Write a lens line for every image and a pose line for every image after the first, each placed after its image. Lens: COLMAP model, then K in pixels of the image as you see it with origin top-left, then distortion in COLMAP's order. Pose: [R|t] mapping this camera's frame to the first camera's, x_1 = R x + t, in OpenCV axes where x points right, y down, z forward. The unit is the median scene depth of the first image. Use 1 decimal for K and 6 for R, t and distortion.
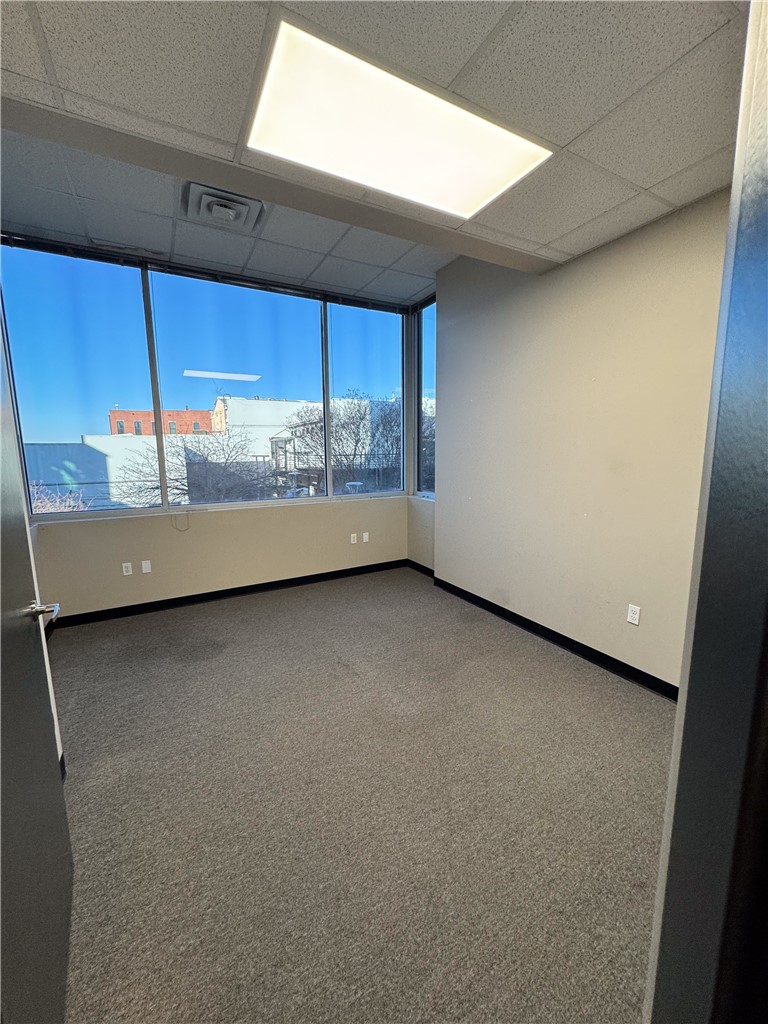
lens RADIAL K [[406.2, 0, 384.0], [0, 406.2, 512.0], [0, 0, 1]] dist [-0.002024, 0.000042]
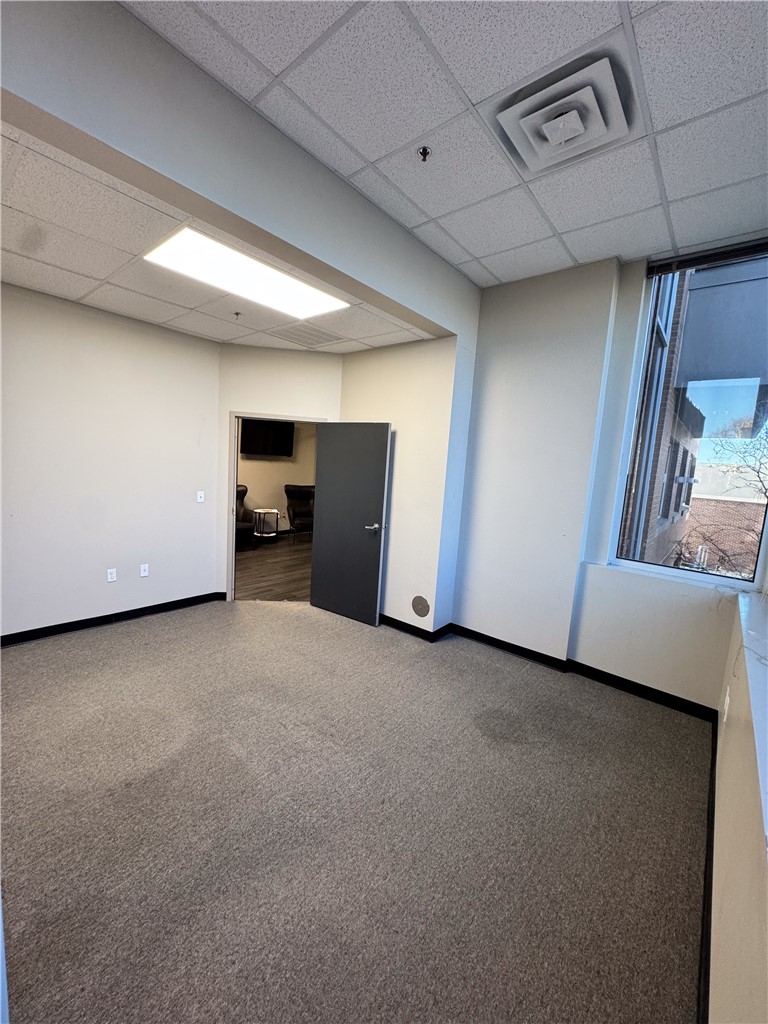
lens RADIAL K [[406.2, 0, 384.0], [0, 406.2, 512.0], [0, 0, 1]] dist [-0.002024, 0.000042]
pose [[-0.928732, -0.001382, -0.370750, 0.070684], [-0.106569, 0.958787, 0.263383, -0.211529], [0.355106, 0.284122, -0.890603, 1.152017]]
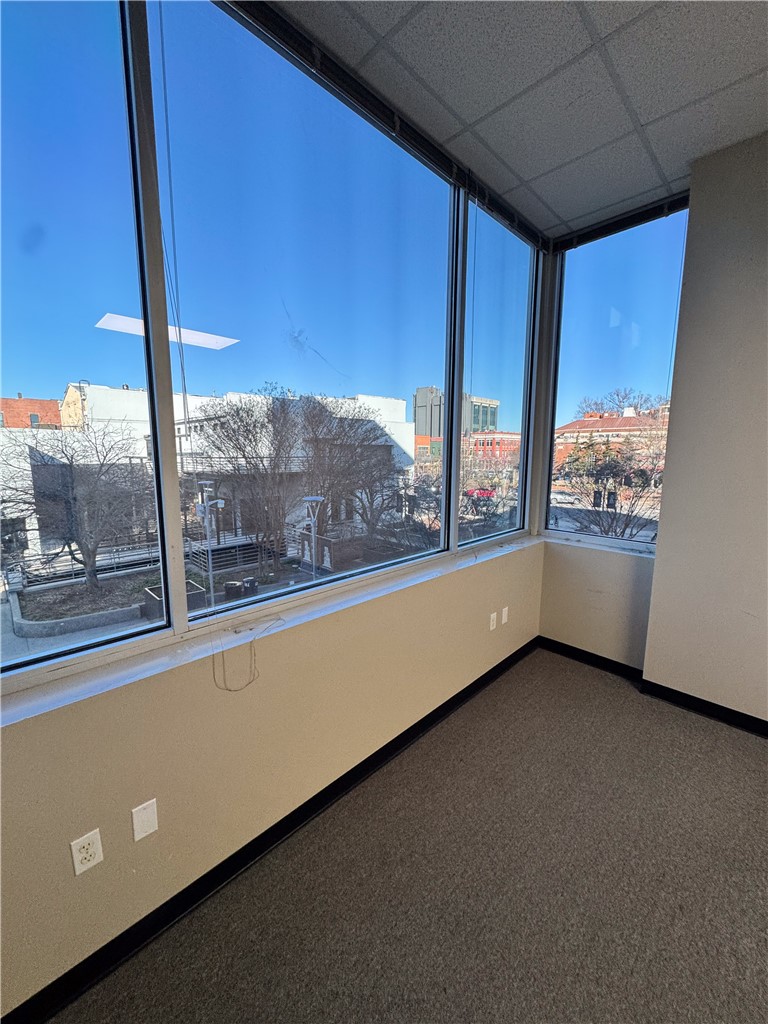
lens RADIAL K [[406.2, 0, 384.0], [0, 406.2, 512.0], [0, 0, 1]] dist [-0.002024, 0.000042]
pose [[0.960204, -0.027534, 0.277937, -0.438362], [0.028399, 0.999596, 0.000914, -0.110597], [-0.277850, 0.007015, 0.960599, 0.558900]]
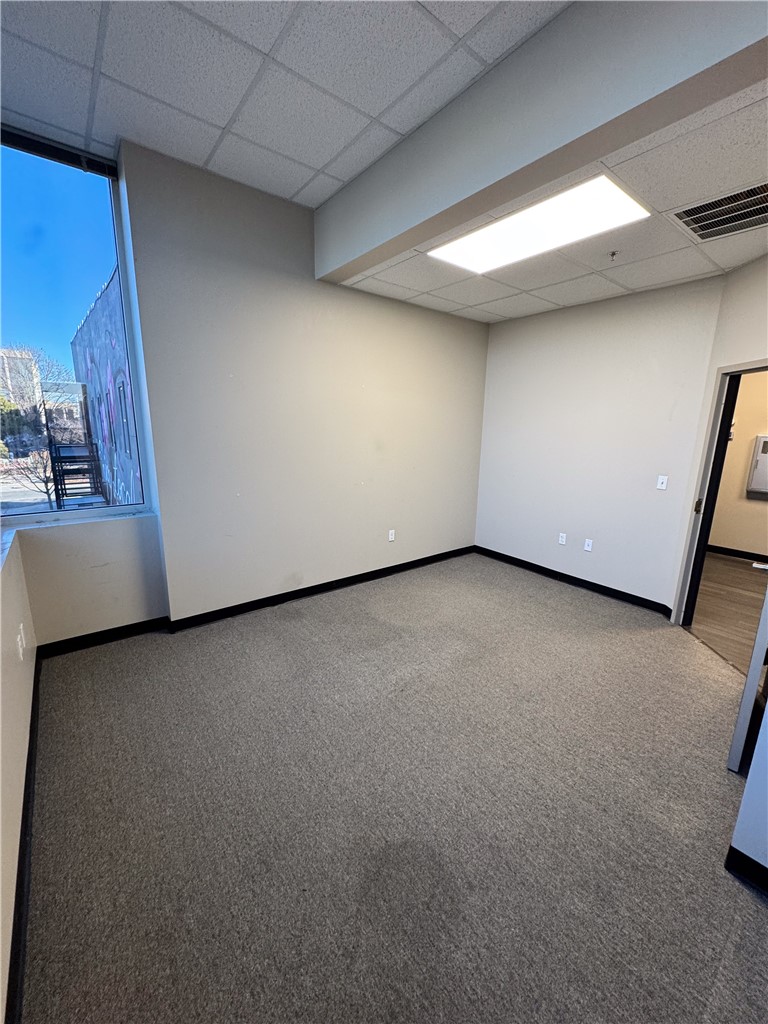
lens RADIAL K [[406.2, 0, 384.0], [0, 406.2, 512.0], [0, 0, 1]] dist [-0.002024, 0.000042]
pose [[-0.170409, -0.199958, 0.964872, -0.600971], [0.130497, 0.965989, 0.223238, -0.135597], [-0.976694, 0.163955, -0.138519, 0.763132]]
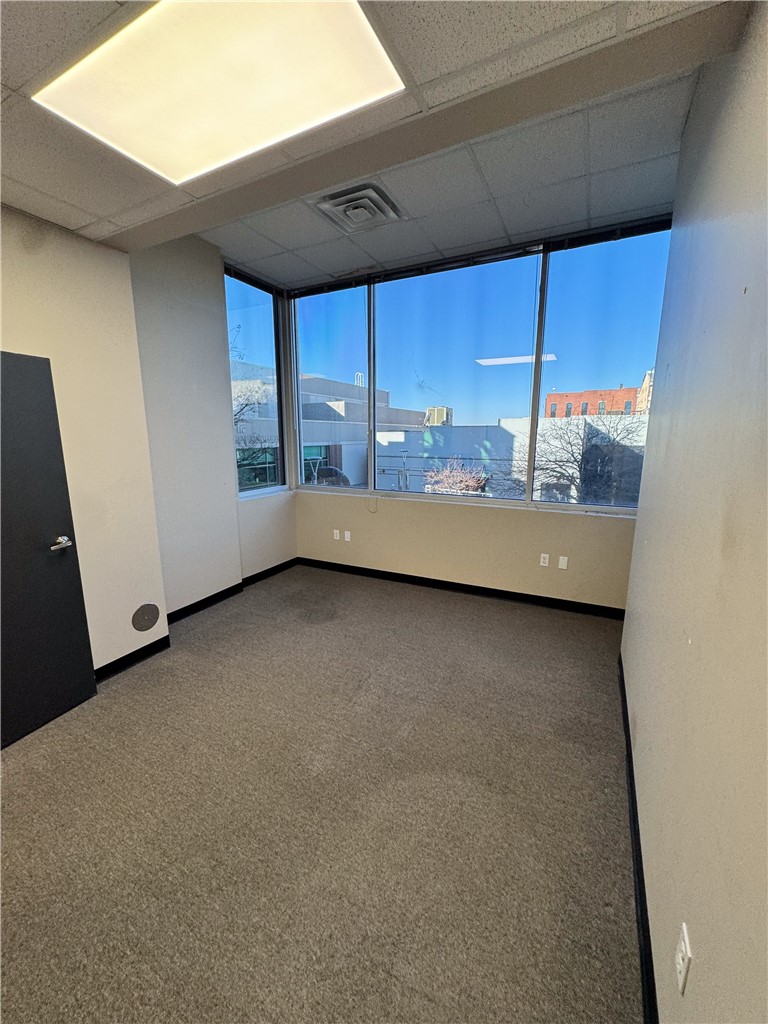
lens RADIAL K [[405.5, 0, 384.0], [0, 405.5, 512.0], [0, 0, 1]] dist [-0.001006, -0.000012]
pose [[0.564442, 0.168318, -0.808130, 0.420832], [-0.129647, 0.984917, 0.114586, -0.085396], [0.815228, 0.040095, 0.577751, 0.344338]]
